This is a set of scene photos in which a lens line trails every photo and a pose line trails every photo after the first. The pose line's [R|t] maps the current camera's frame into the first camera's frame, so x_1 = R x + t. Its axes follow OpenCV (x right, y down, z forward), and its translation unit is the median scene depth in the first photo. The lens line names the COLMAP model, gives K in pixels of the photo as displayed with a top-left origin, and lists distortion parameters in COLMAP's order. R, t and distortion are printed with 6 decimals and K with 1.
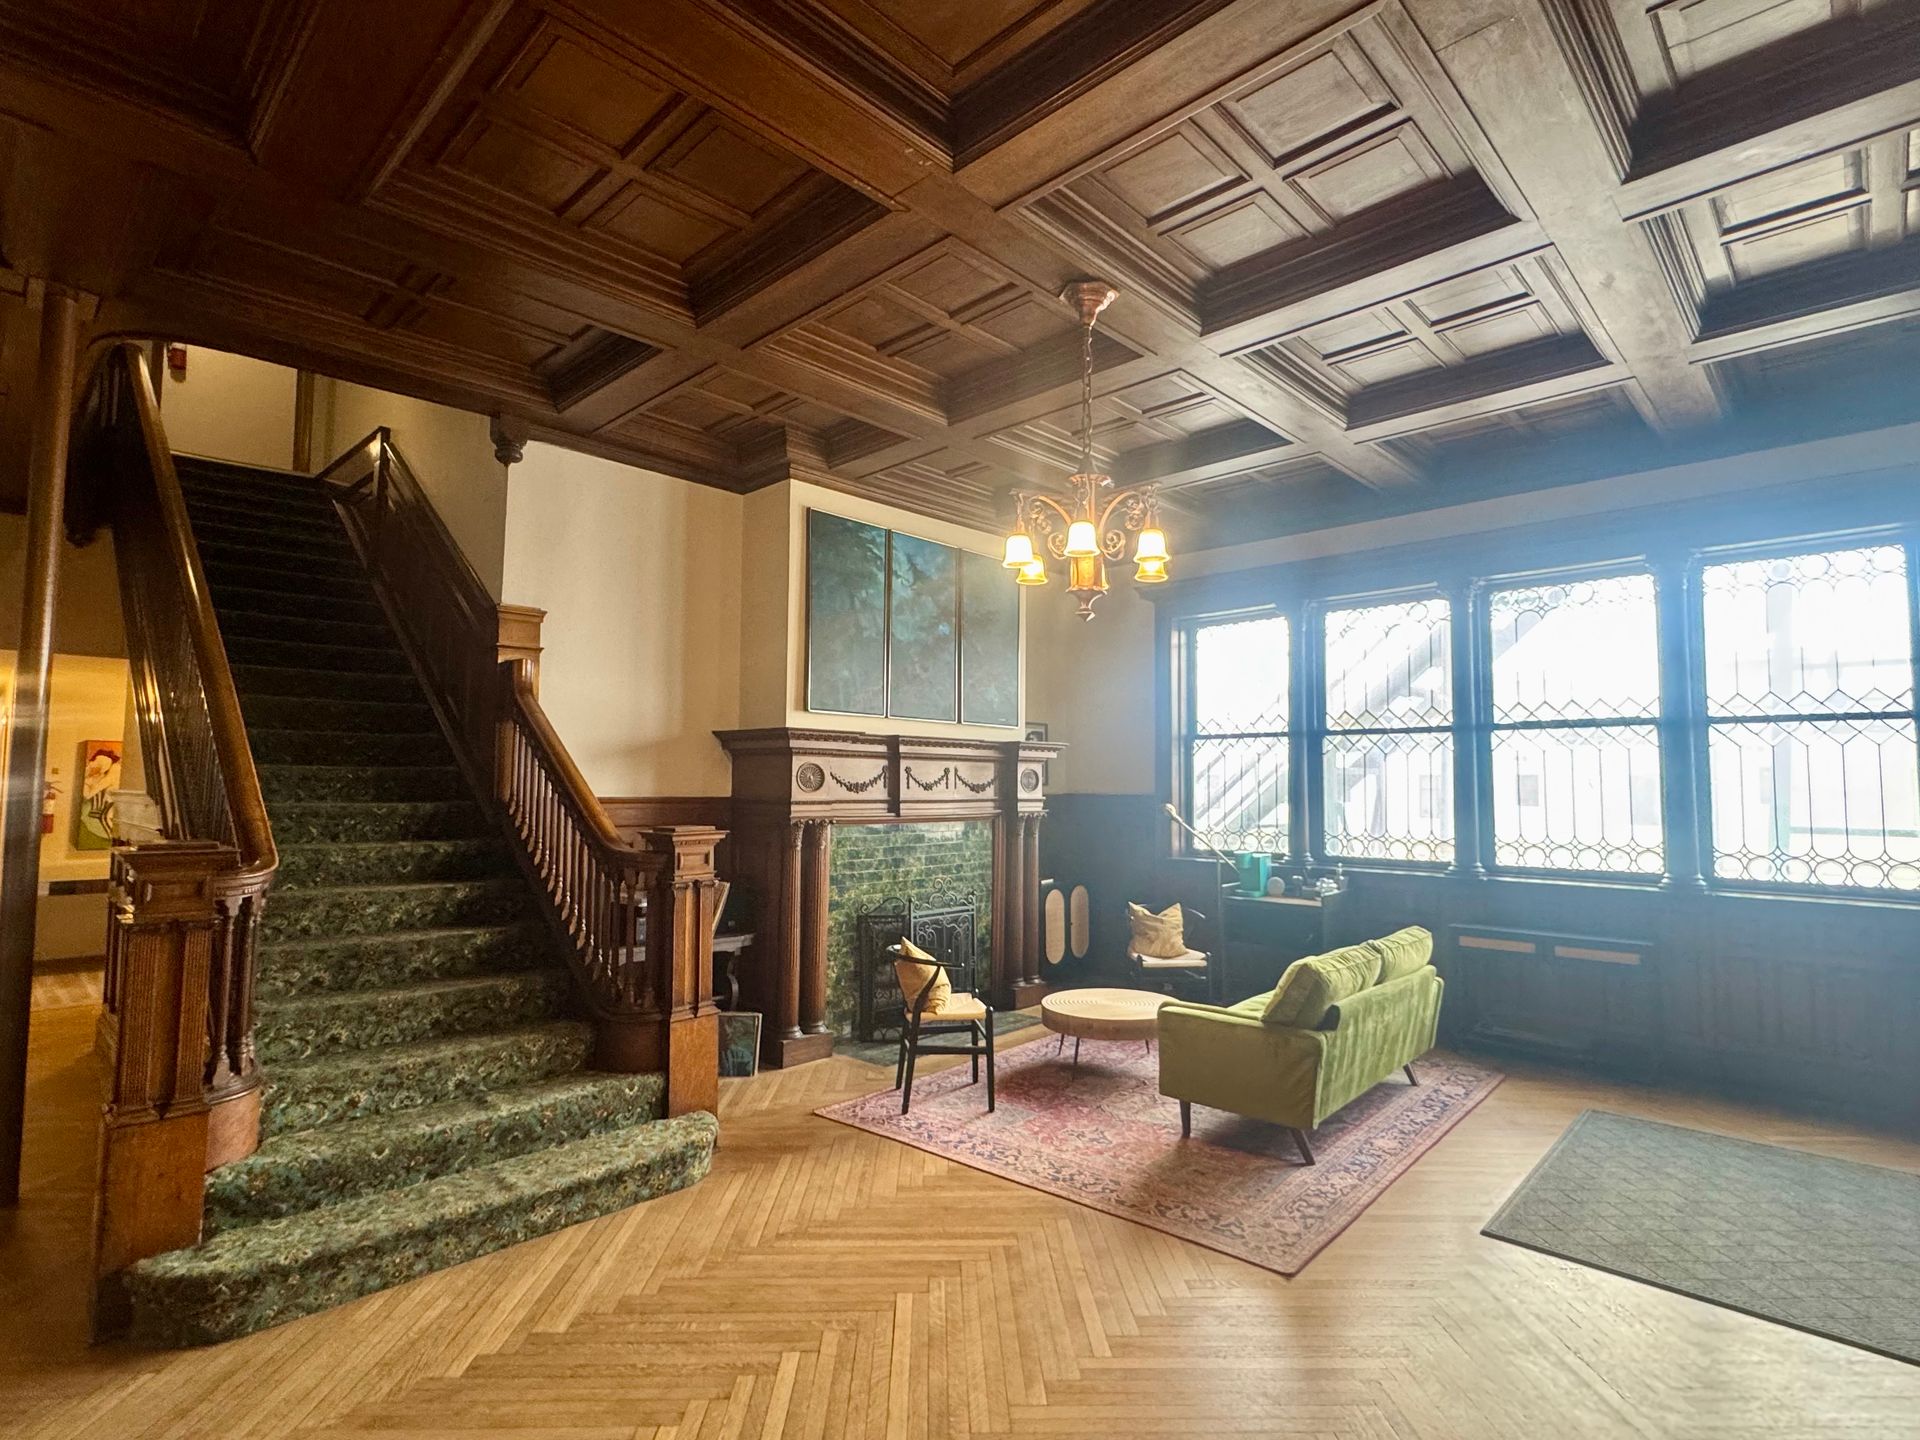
lens RADIAL K [[919.1, 0, 960.0], [0, 919.1, 720.0], [0, 0, 1]] dist [-0.001531, -0.000193]
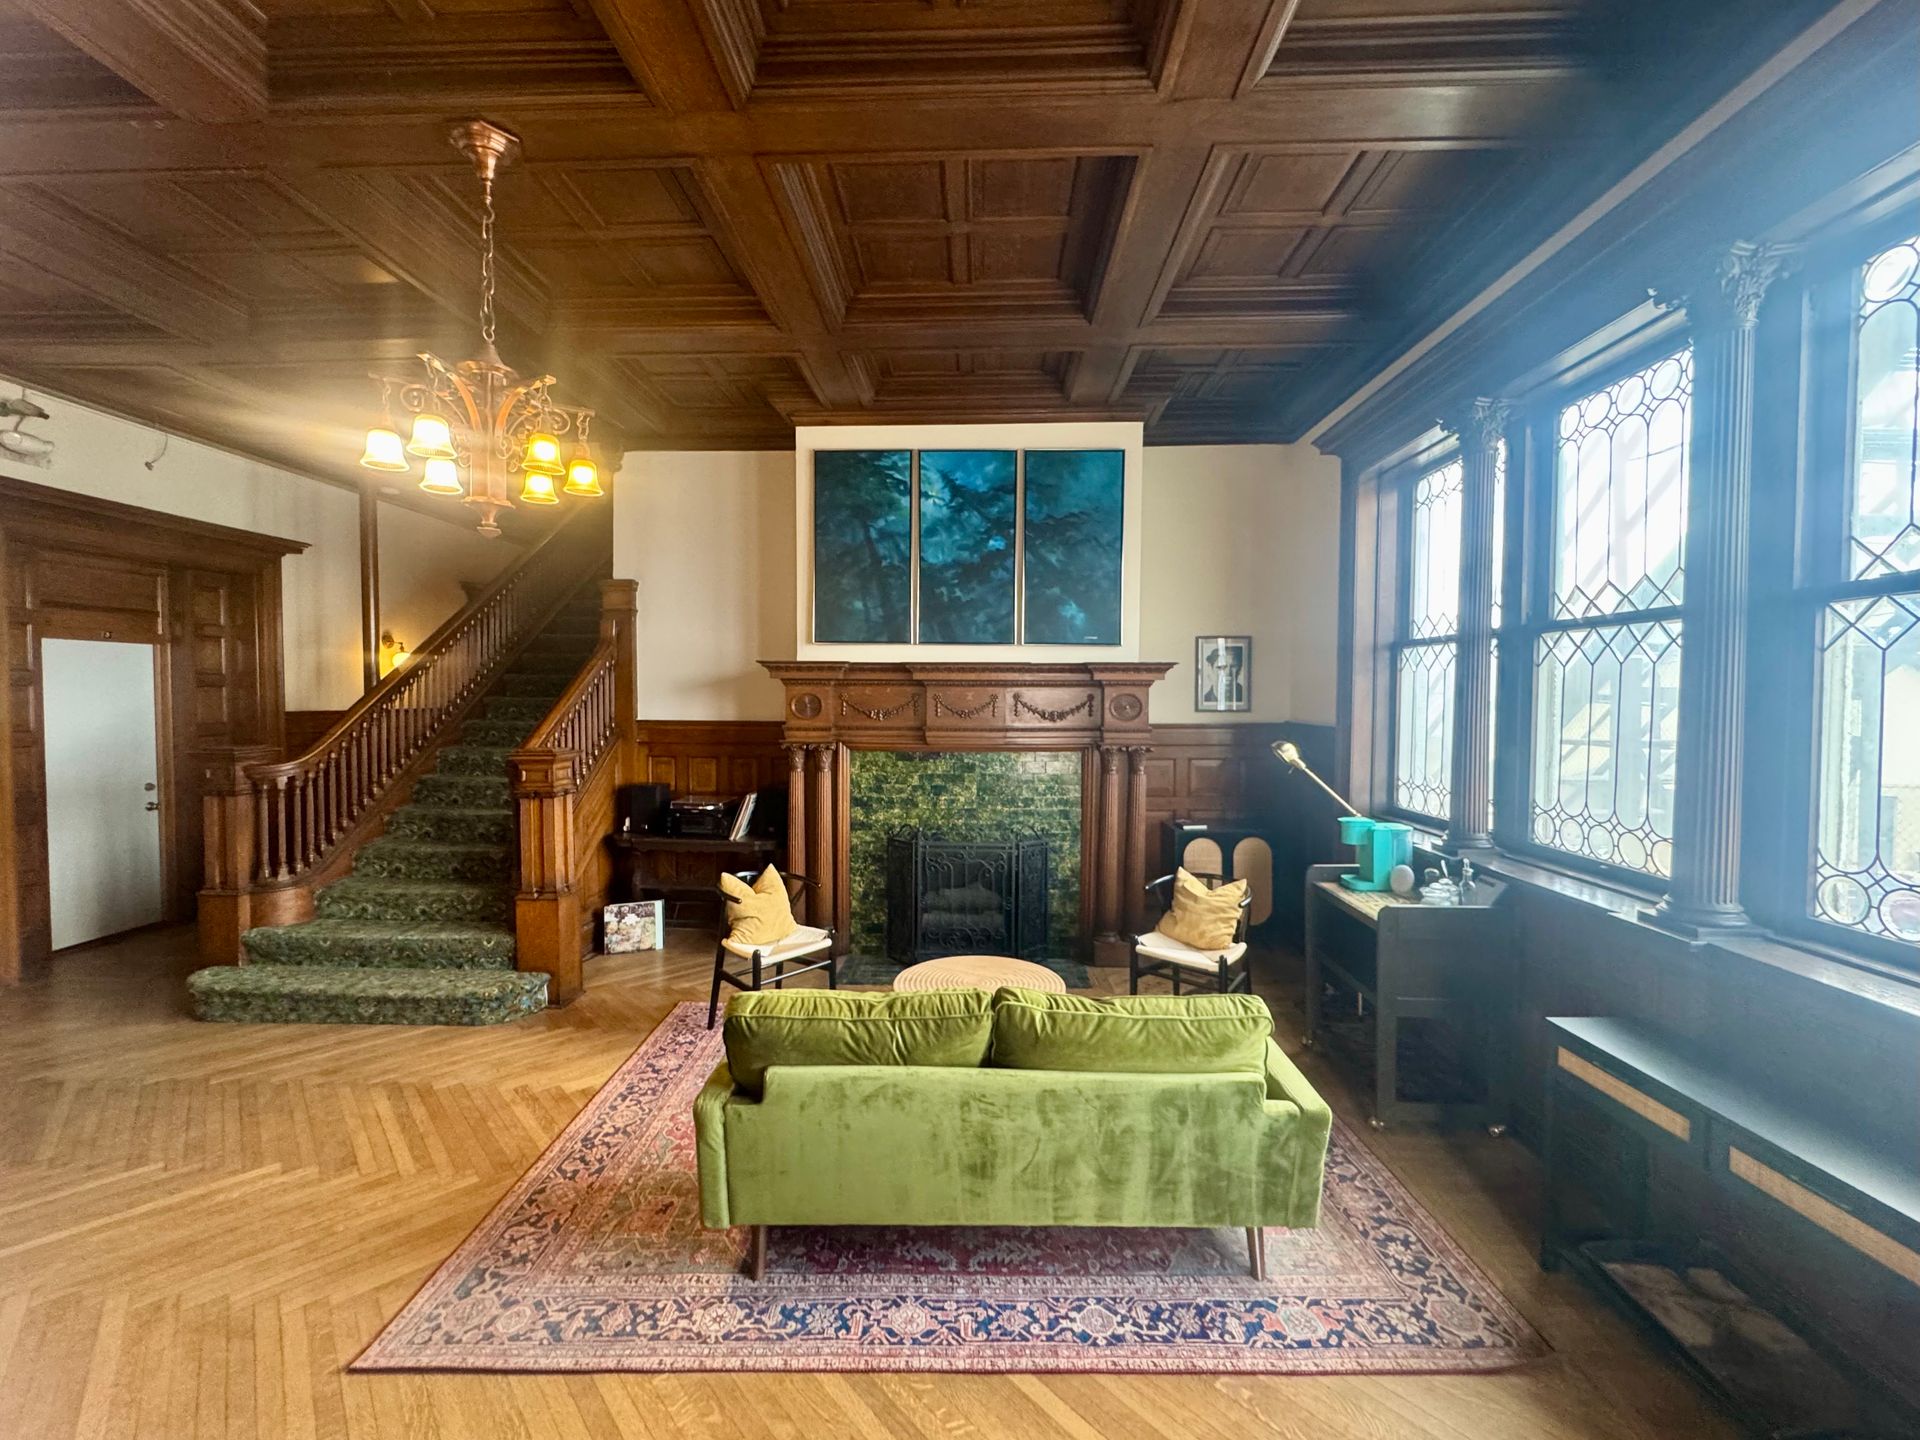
lens RADIAL K [[763.2, 0, 972.1], [0, 763.2, 717.6], [0, 0, 1]] dist [-0.003783, 0.000380]
pose [[0.687426, 0.015759, -0.726083, 0.743704], [0.051198, 0.996226, 0.070095, 0.028293], [0.724447, -0.085360, 0.684025, 0.629323]]
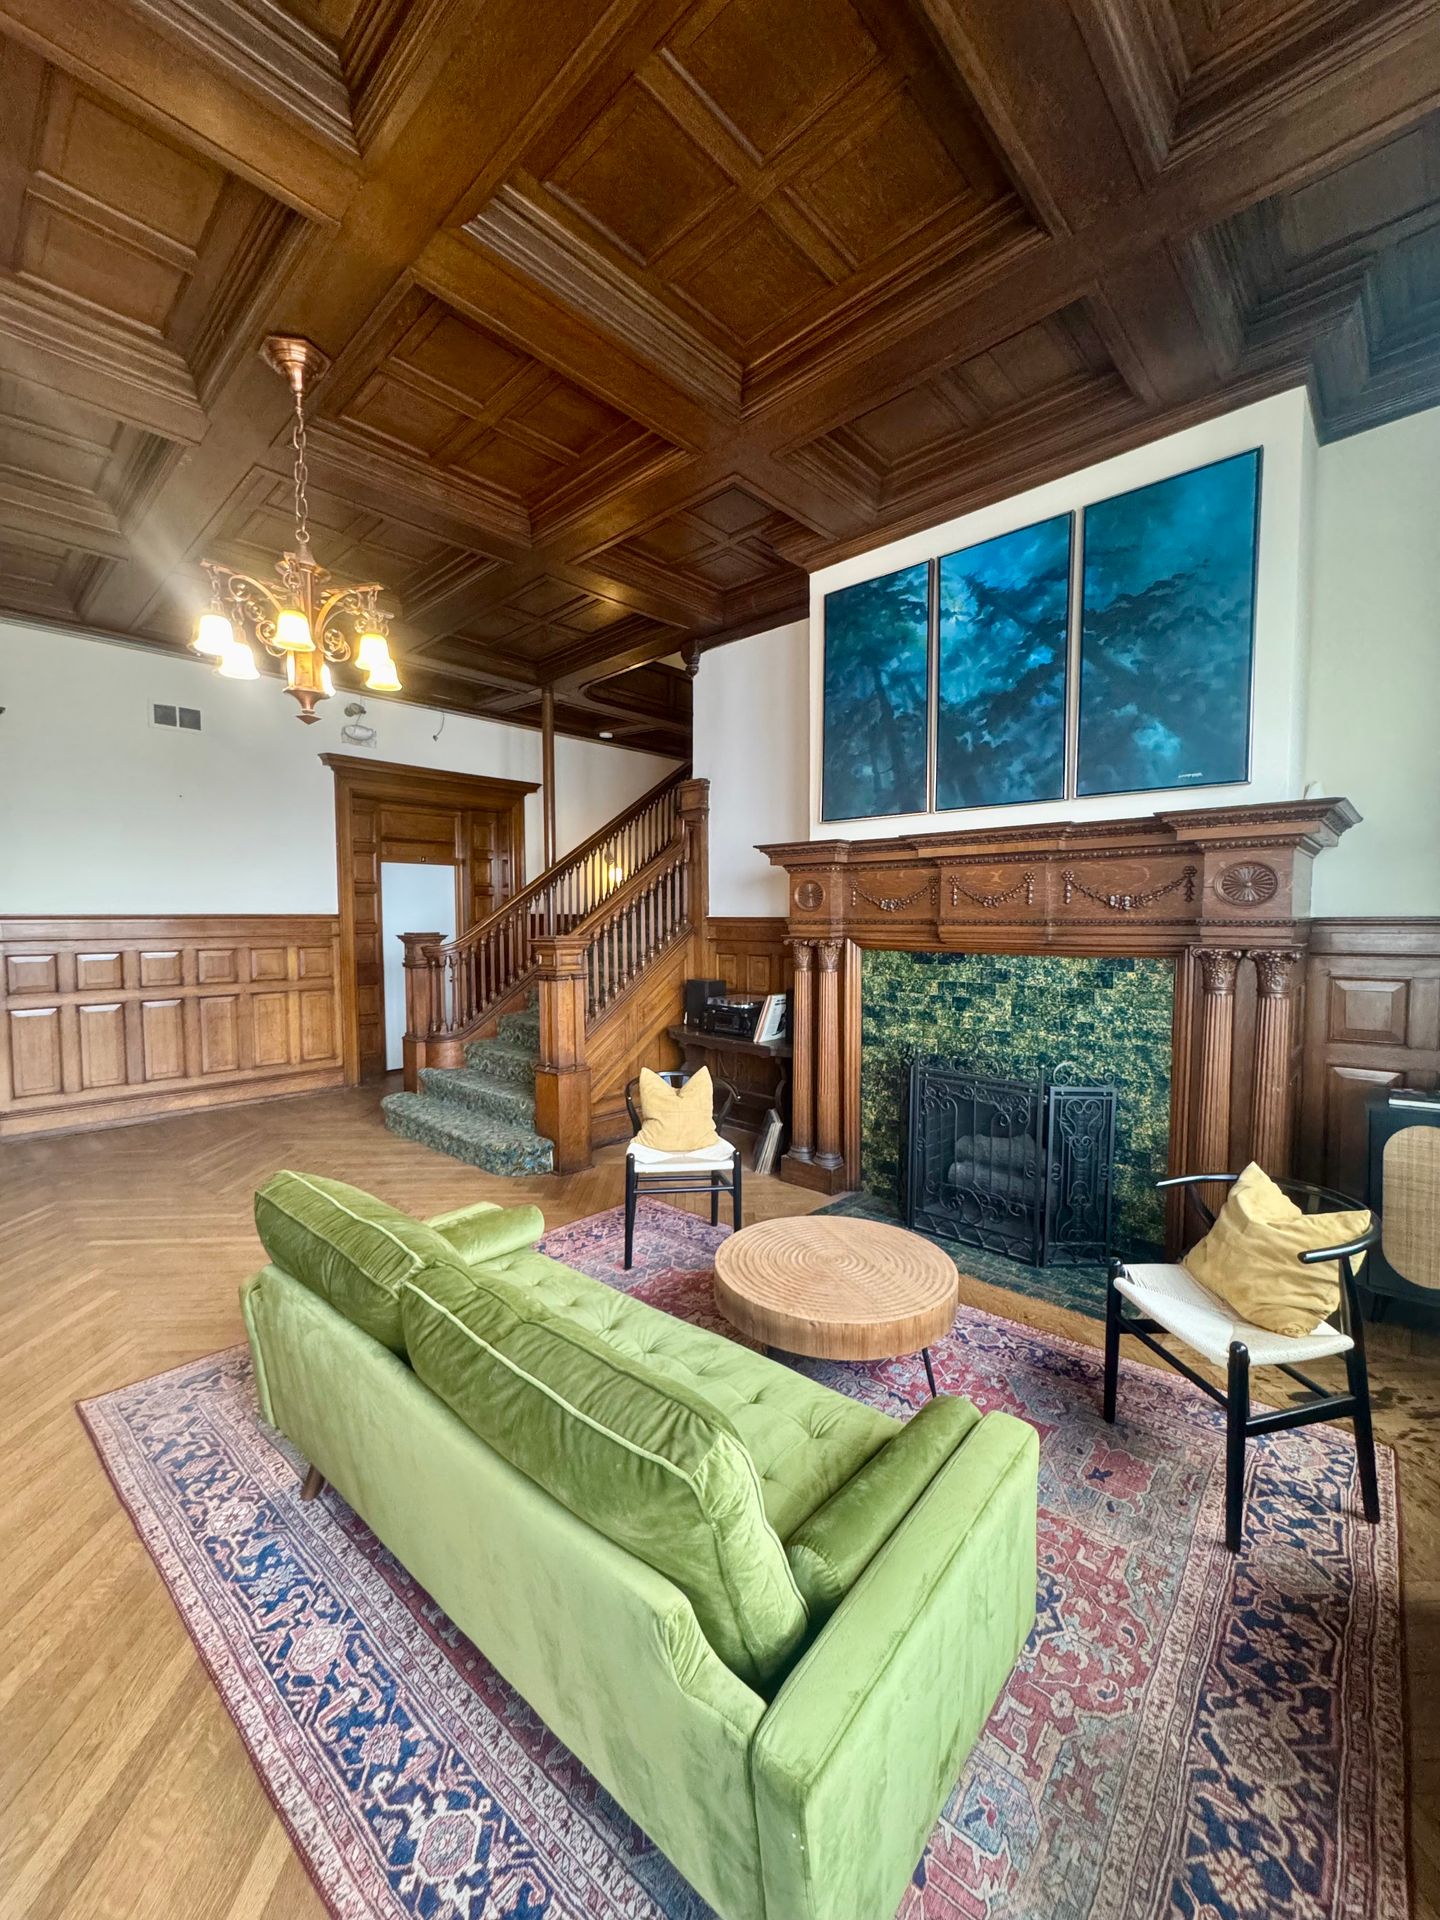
lens RADIAL K [[763.2, 0, 739.5], [0, 763.2, 956.3], [0, 0, 1]] dist [-0.003783, 0.000380]
pose [[0.047511, 0.041002, -0.998029, 0.732067], [0.070572, 0.996523, 0.044300, 0.101802], [0.996375, -0.072538, 0.044452, 1.064380]]
